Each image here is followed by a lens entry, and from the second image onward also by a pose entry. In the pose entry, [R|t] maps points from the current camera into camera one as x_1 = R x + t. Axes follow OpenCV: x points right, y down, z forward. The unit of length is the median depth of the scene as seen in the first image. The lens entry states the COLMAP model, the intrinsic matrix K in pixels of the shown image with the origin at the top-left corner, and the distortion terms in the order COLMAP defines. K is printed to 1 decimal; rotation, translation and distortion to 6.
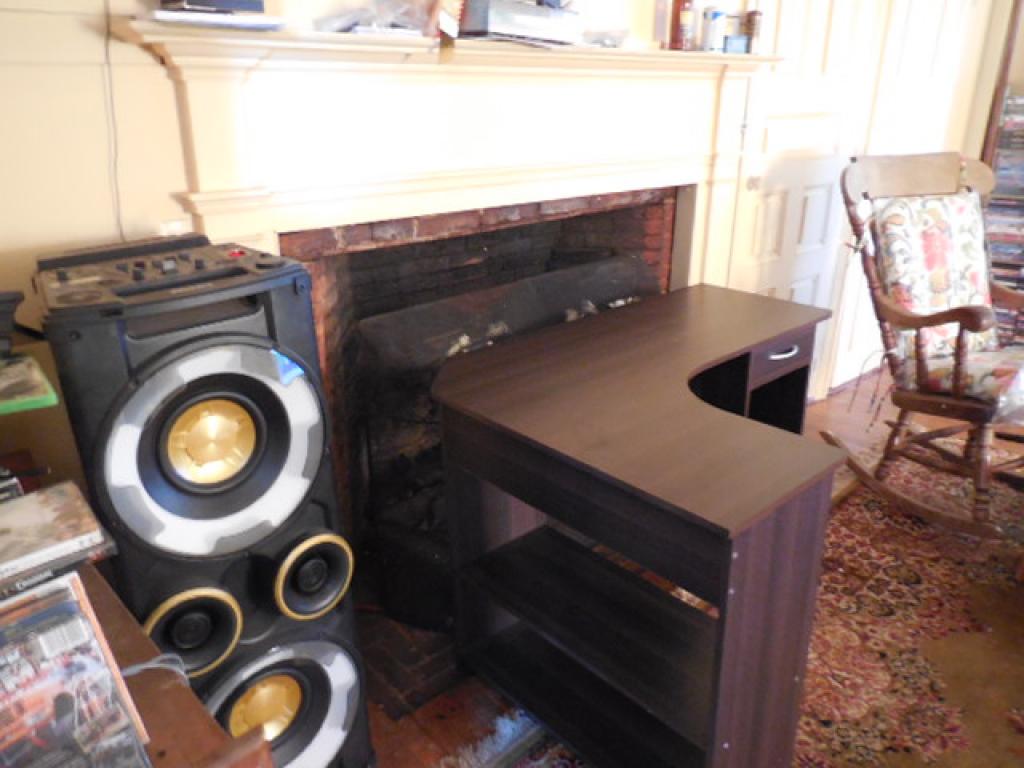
lens RADIAL K [[759.0, 0, 512.0], [0, 759.0, 384.0], [0, 0, 1]] dist [-0.006916, -0.004700]
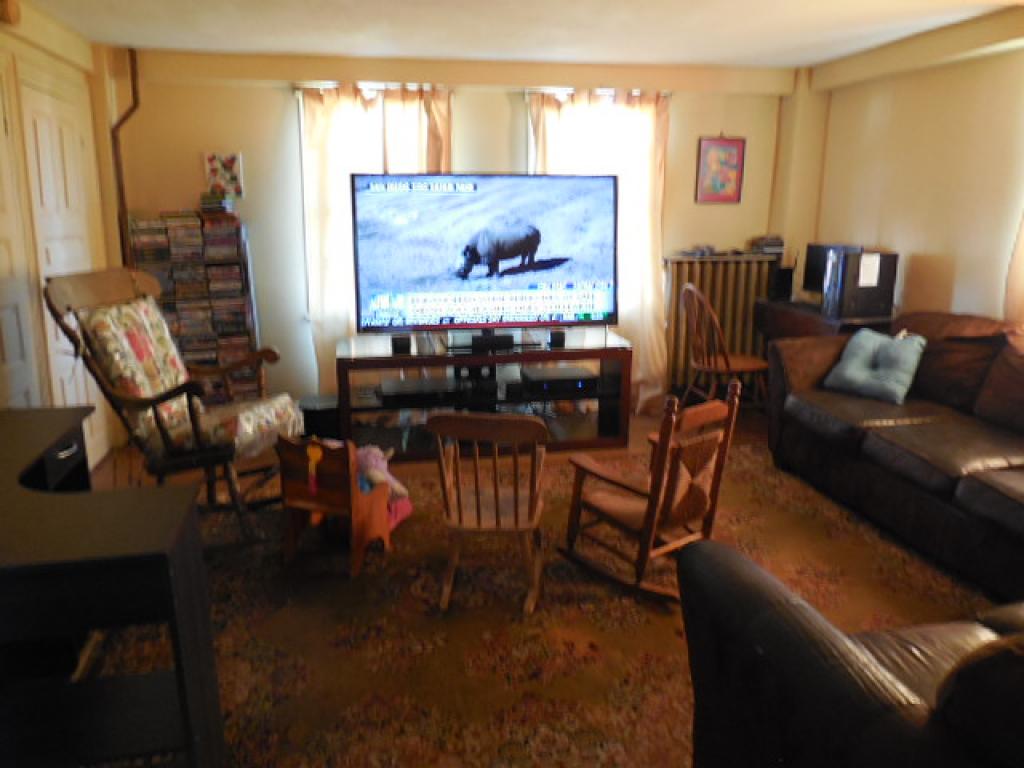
lens RADIAL K [[759.0, 0, 512.0], [0, 759.0, 384.0], [0, 0, 1]] dist [-0.006916, -0.004700]
pose [[0.477133, -0.189324, 0.858196, -0.211656], [0.313302, 0.949002, 0.035170, 0.025996], [-0.821089, 0.252093, 0.512116, -0.095586]]
